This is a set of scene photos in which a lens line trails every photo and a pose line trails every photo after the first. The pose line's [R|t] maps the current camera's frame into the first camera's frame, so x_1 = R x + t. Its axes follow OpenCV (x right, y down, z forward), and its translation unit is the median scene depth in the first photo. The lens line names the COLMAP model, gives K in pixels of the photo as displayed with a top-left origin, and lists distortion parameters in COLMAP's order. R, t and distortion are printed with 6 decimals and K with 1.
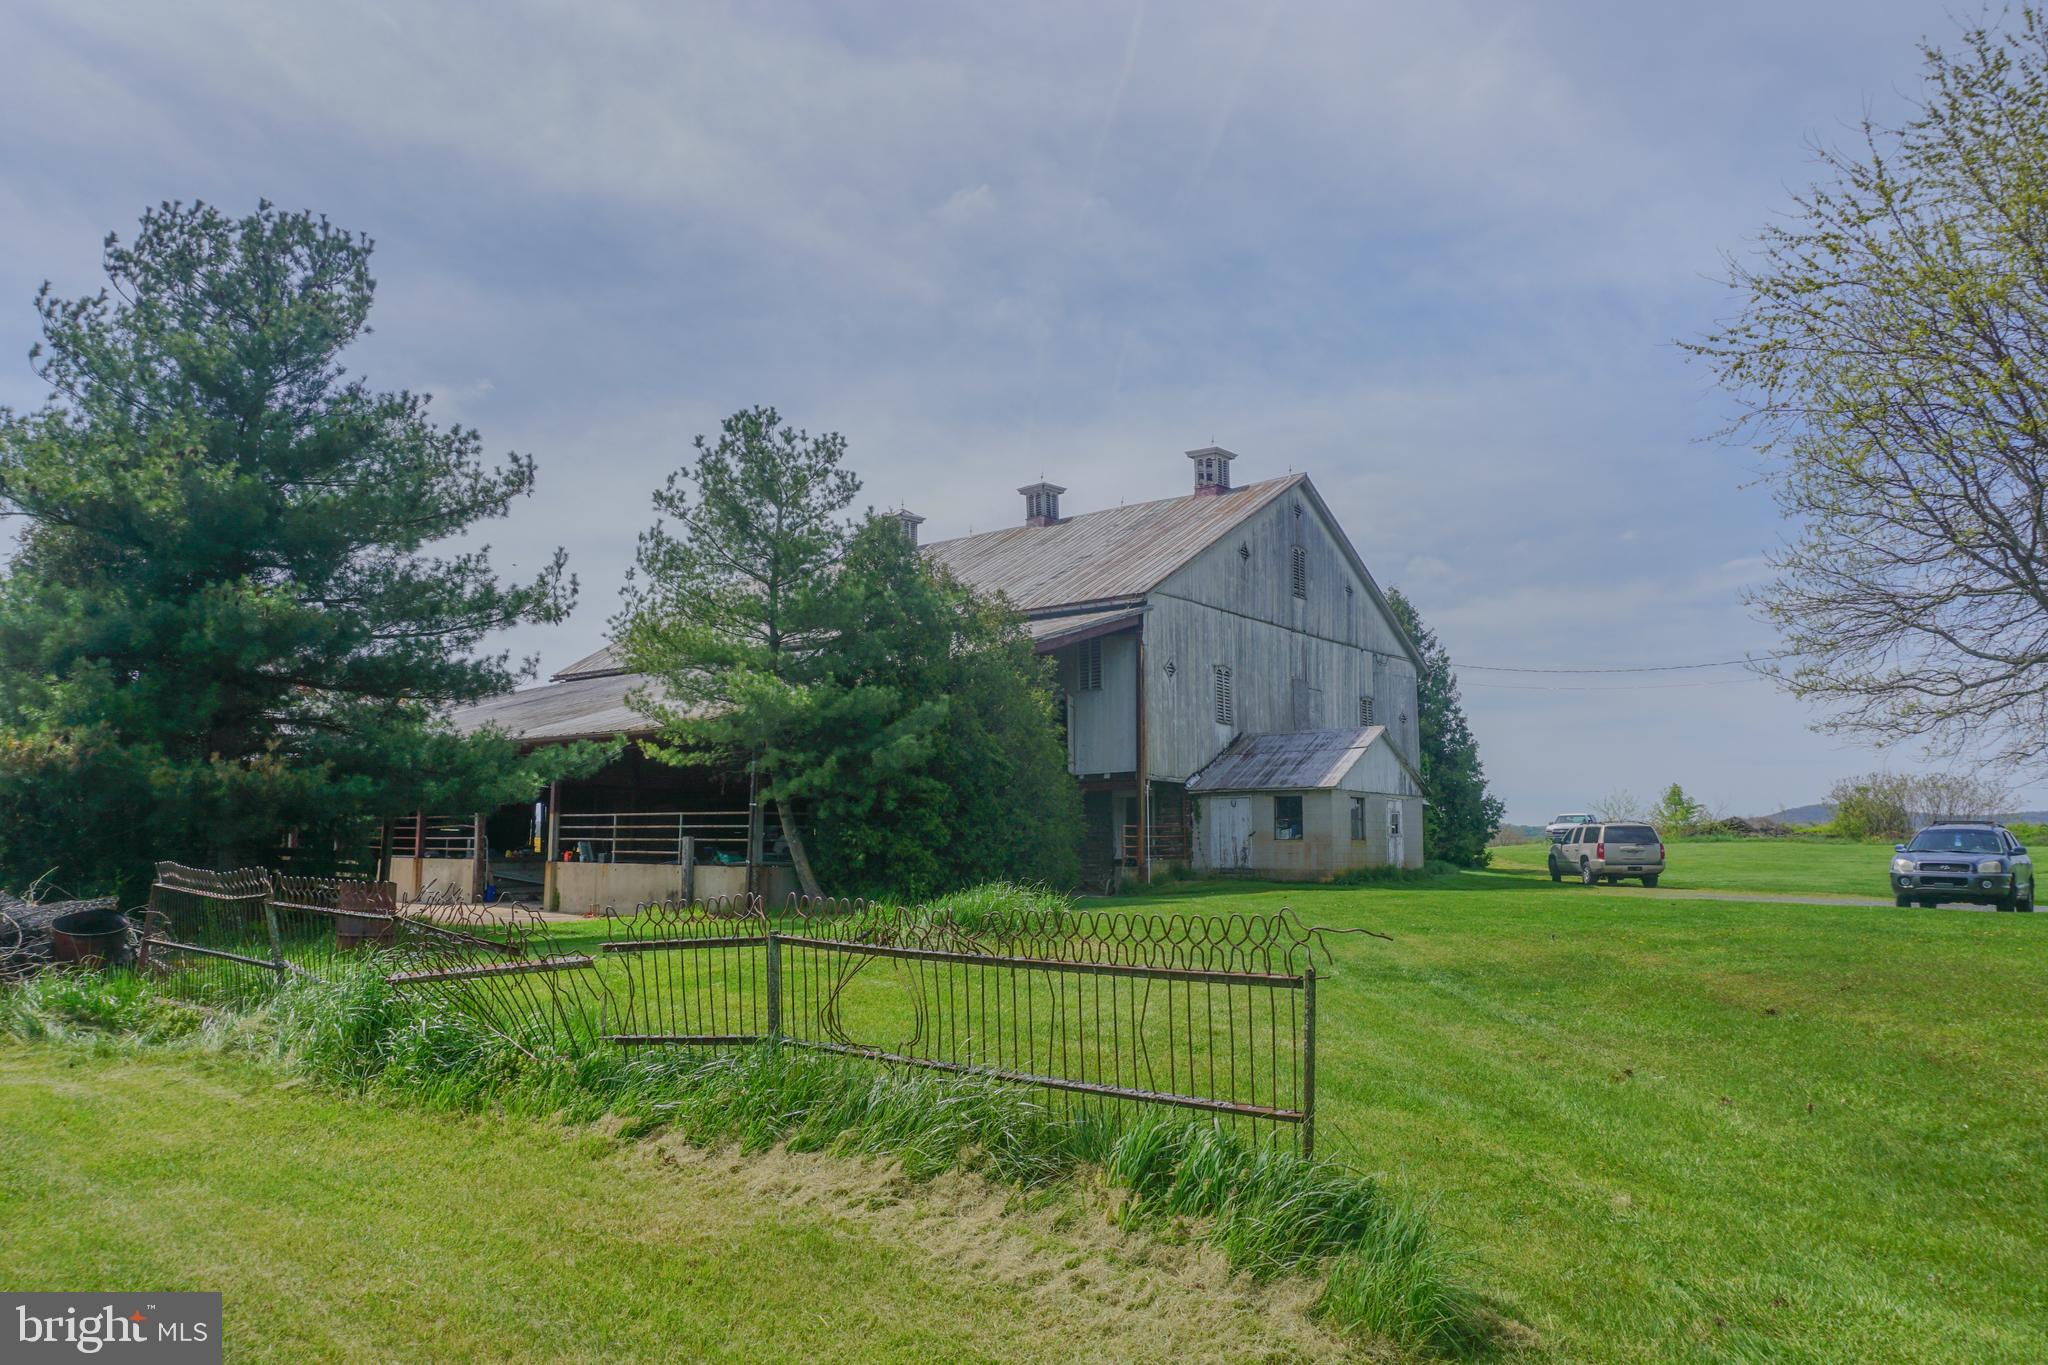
lens RADIAL K [[1394.7, 0, 1022.8], [0, 1394.7, 681.2], [0, 0, 1]] dist [-0.039109, 0.010251]
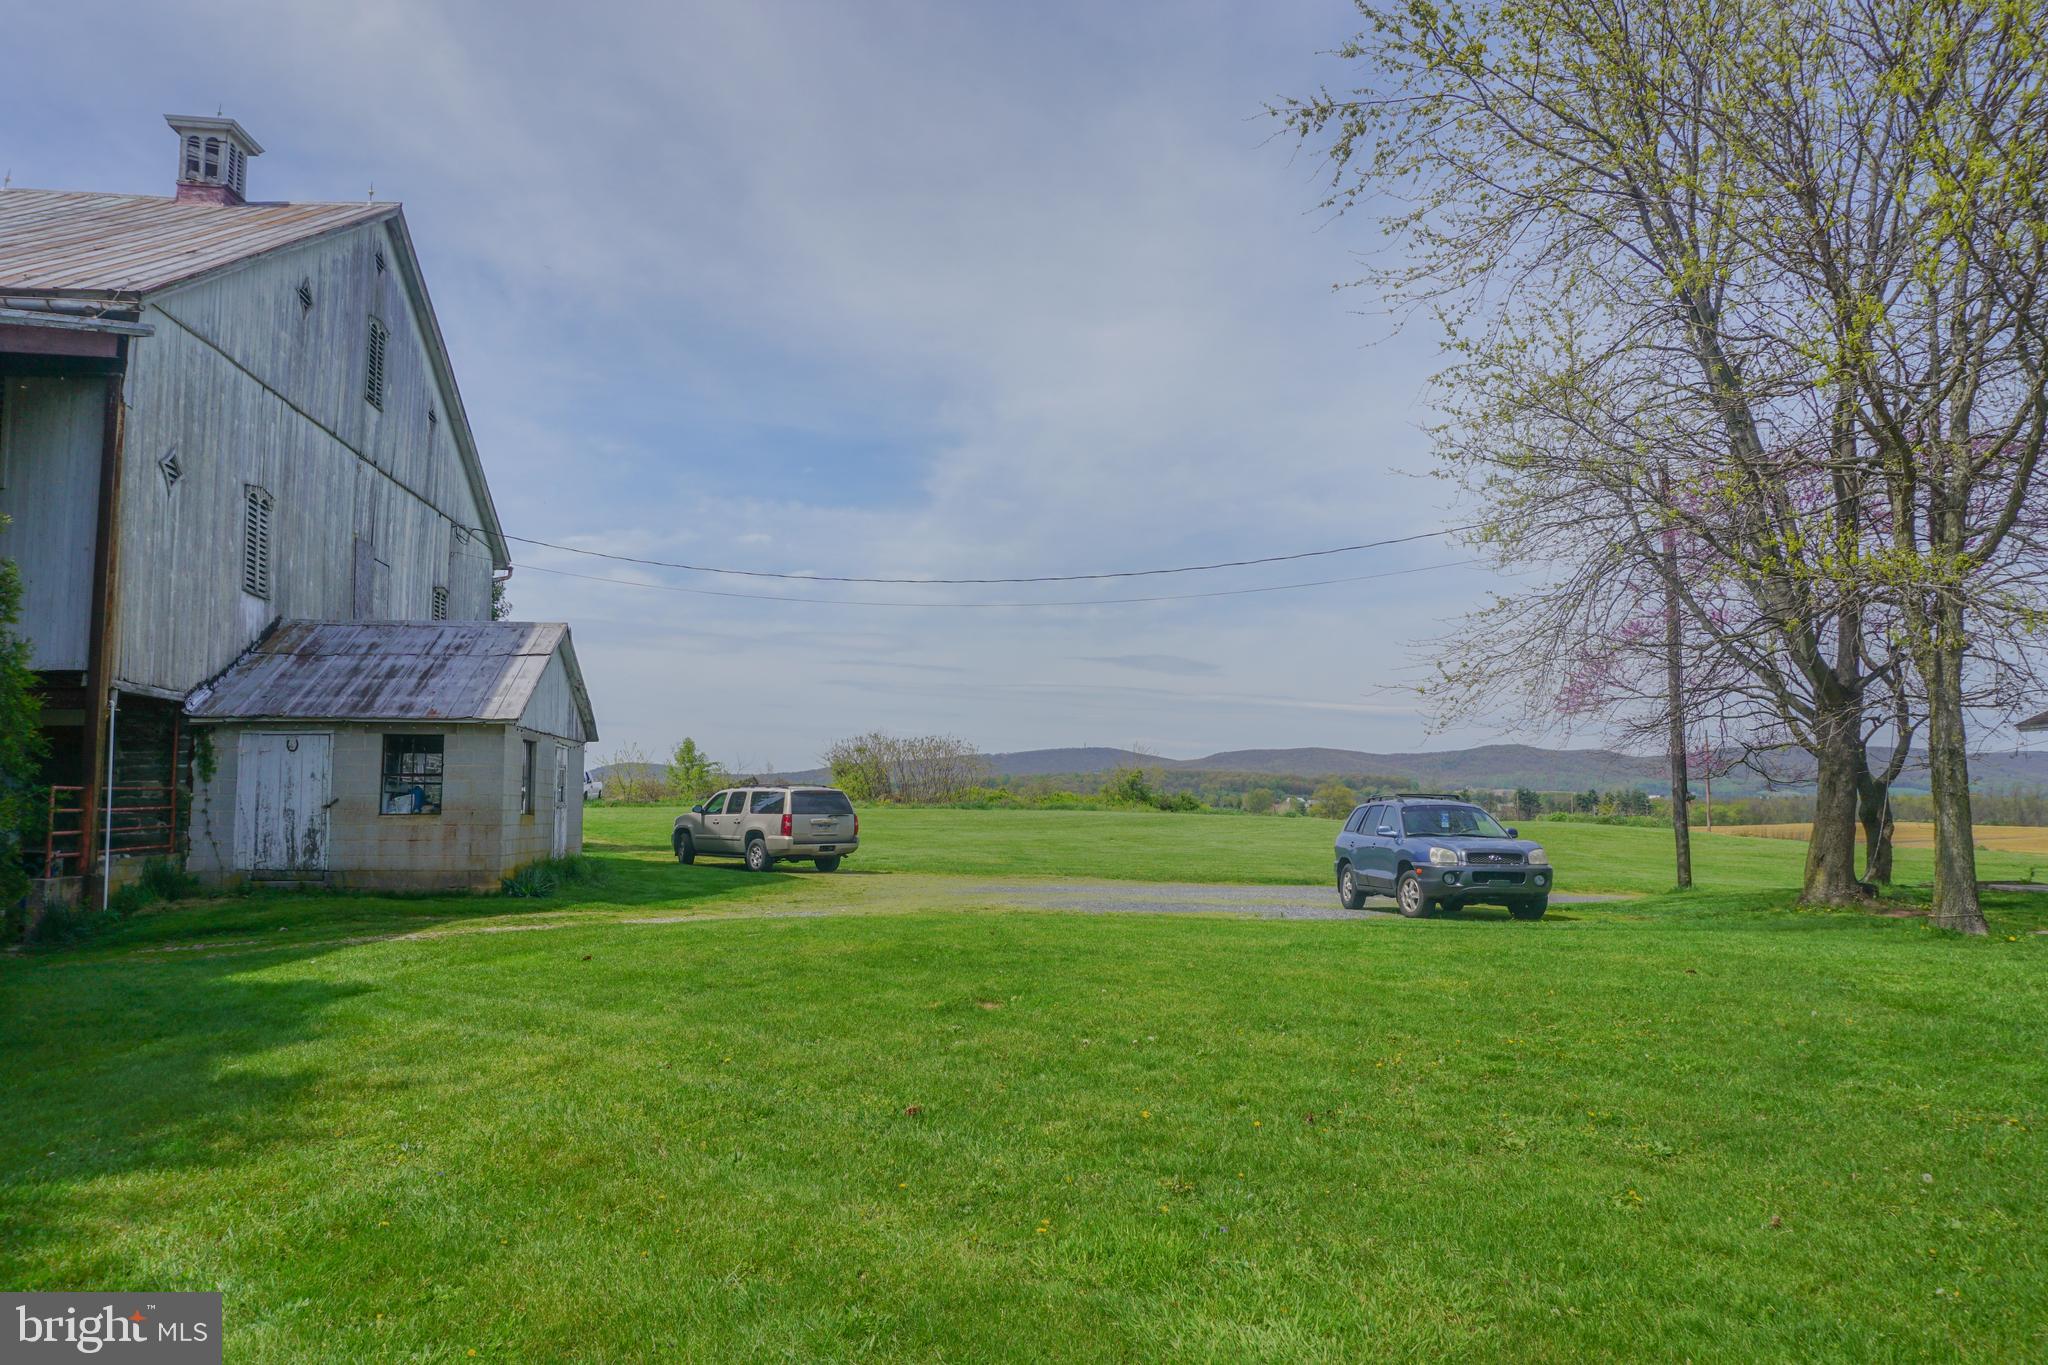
lens RADIAL K [[1394.7, 0, 1042.4], [0, 1394.7, 683.0], [0, 0, 1]] dist [-0.039109, 0.010251]
pose [[0.690812, 0.059015, 0.720622, -0.025764], [-0.083600, 0.996498, -0.001467, 0.039792], [-0.718185, -0.059231, 0.693327, 0.418551]]
